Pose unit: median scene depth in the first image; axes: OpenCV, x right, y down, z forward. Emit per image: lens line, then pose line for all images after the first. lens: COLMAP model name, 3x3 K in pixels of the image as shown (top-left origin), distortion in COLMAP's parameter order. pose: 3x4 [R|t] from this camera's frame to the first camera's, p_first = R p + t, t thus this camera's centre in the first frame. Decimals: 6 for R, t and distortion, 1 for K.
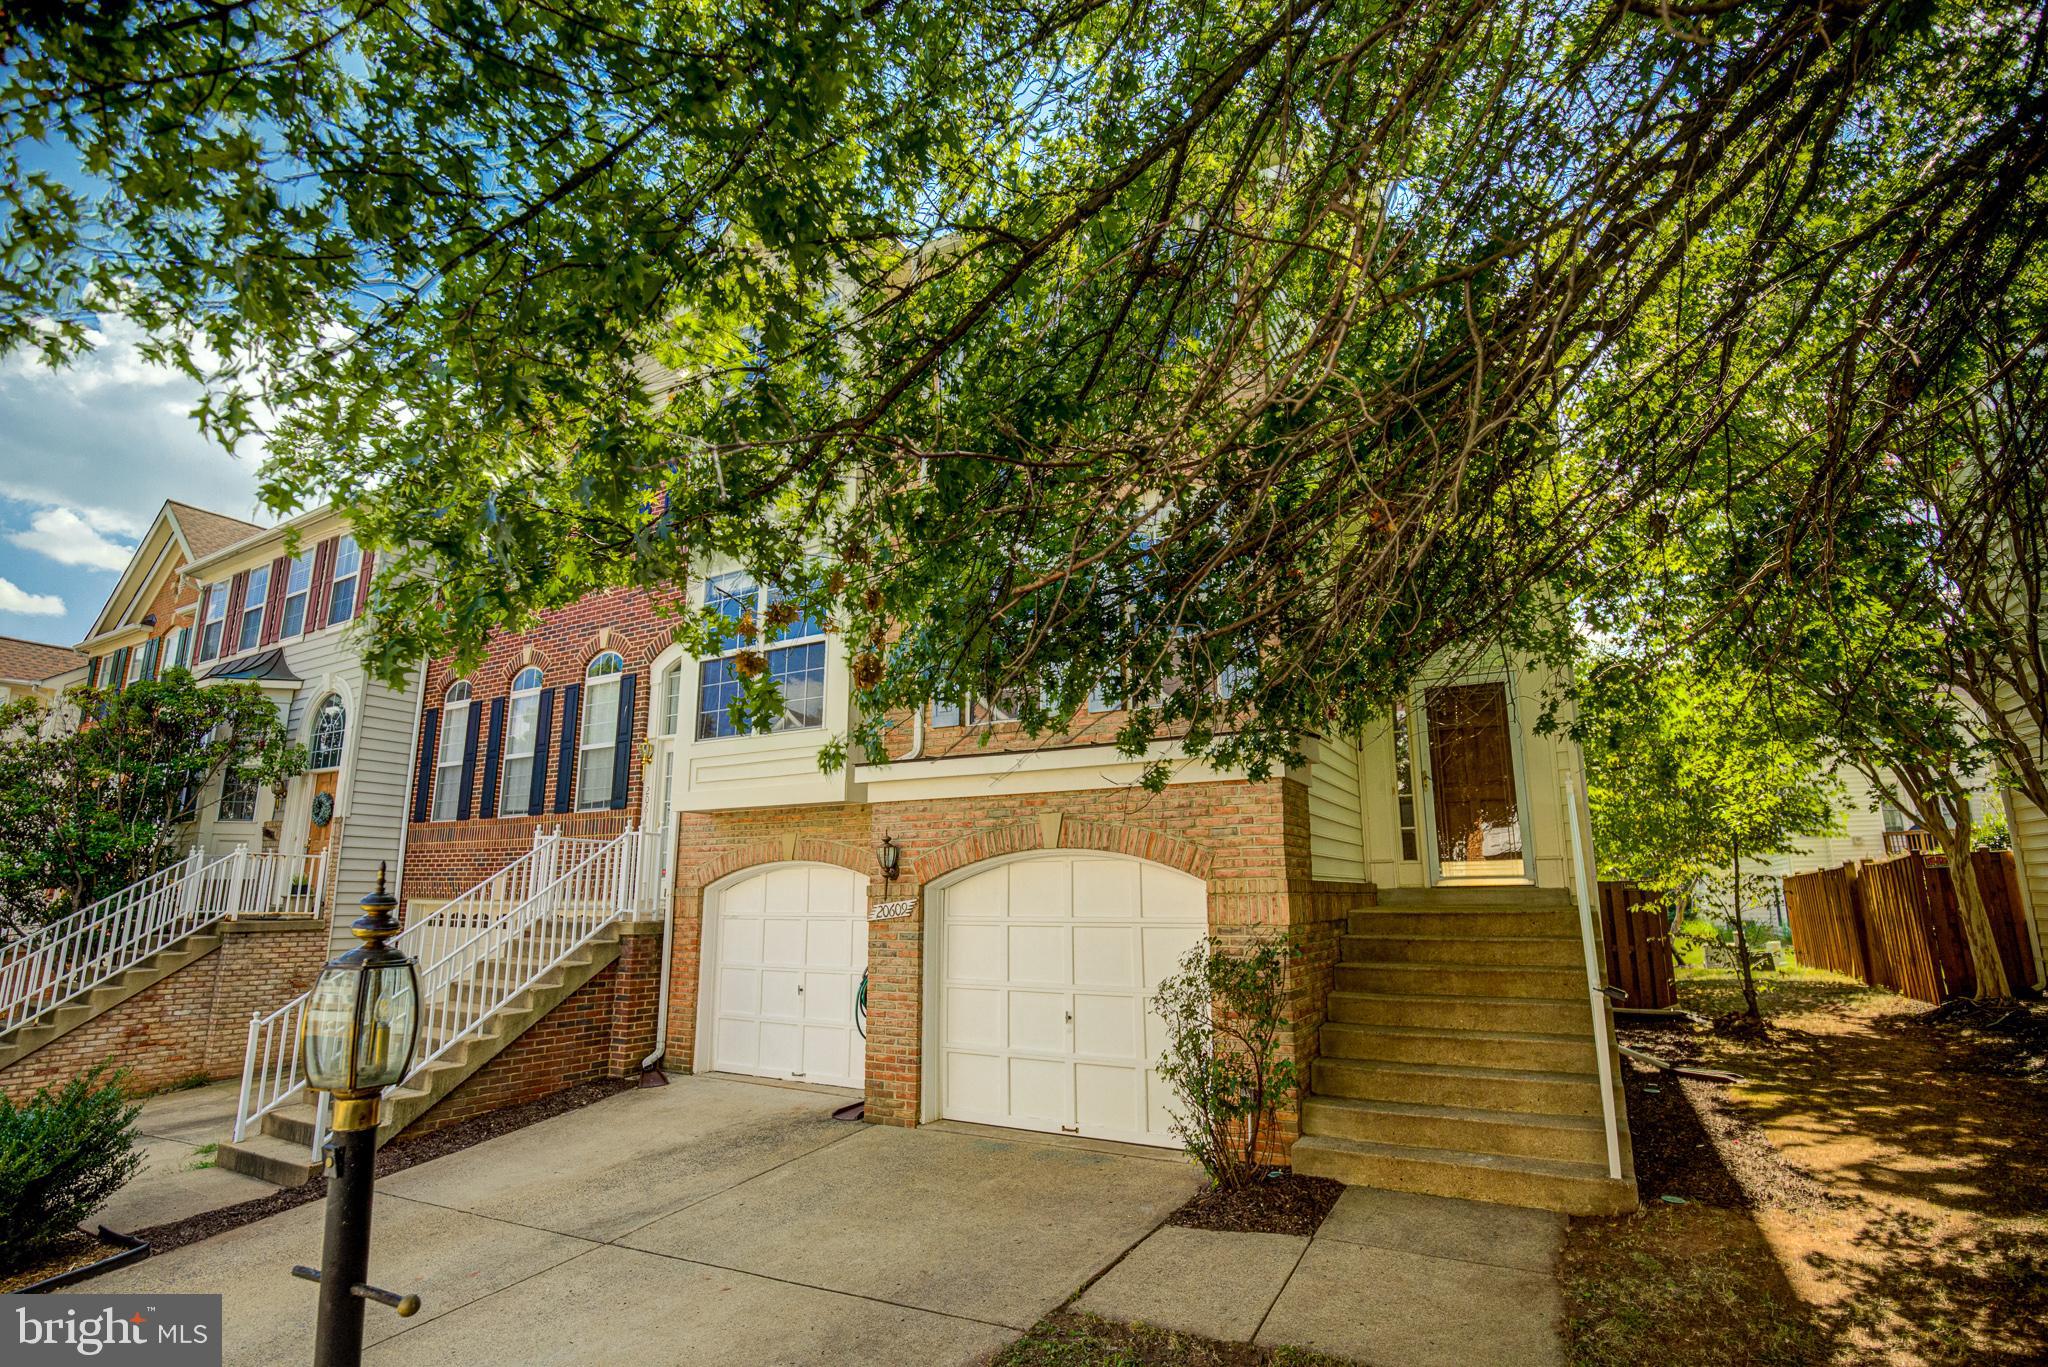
lens RADIAL K [[950.9, 0, 1029.9], [0, 950.9, 695.2], [0, 0, 1]] dist [-0.022735, 0.001275]
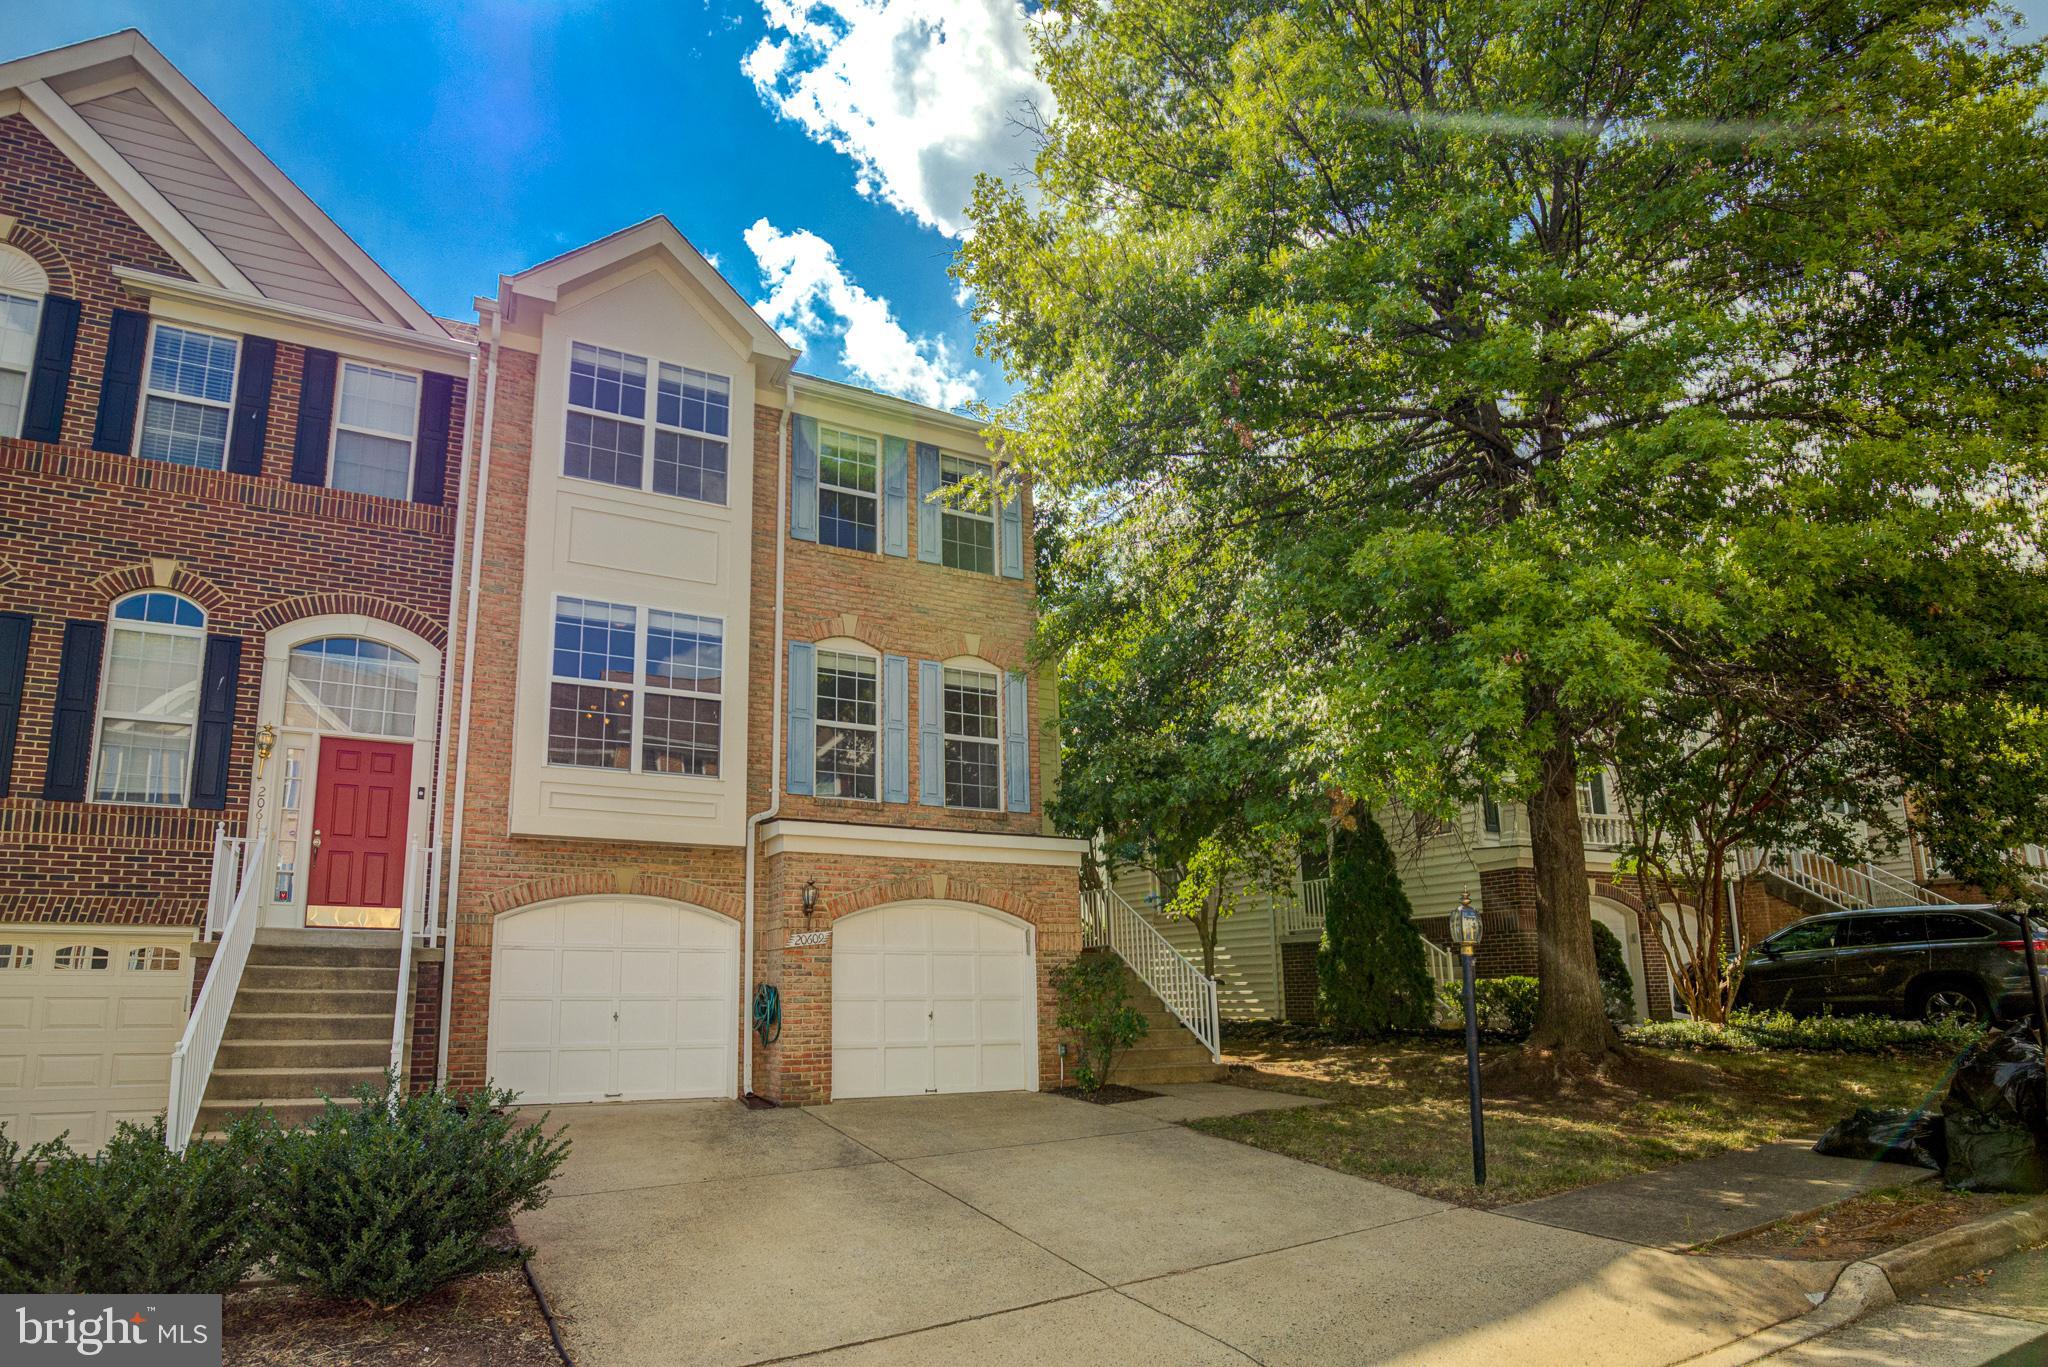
lens RADIAL K [[950.9, 0, 1029.9], [0, 950.9, 695.2], [0, 0, 1]] dist [-0.022735, 0.001275]
pose [[0.598550, 0.230753, 0.767132, -1.059031], [-0.172971, 0.972253, -0.157494, 0.060037], [-0.782189, -0.038423, 0.621855, -0.013944]]
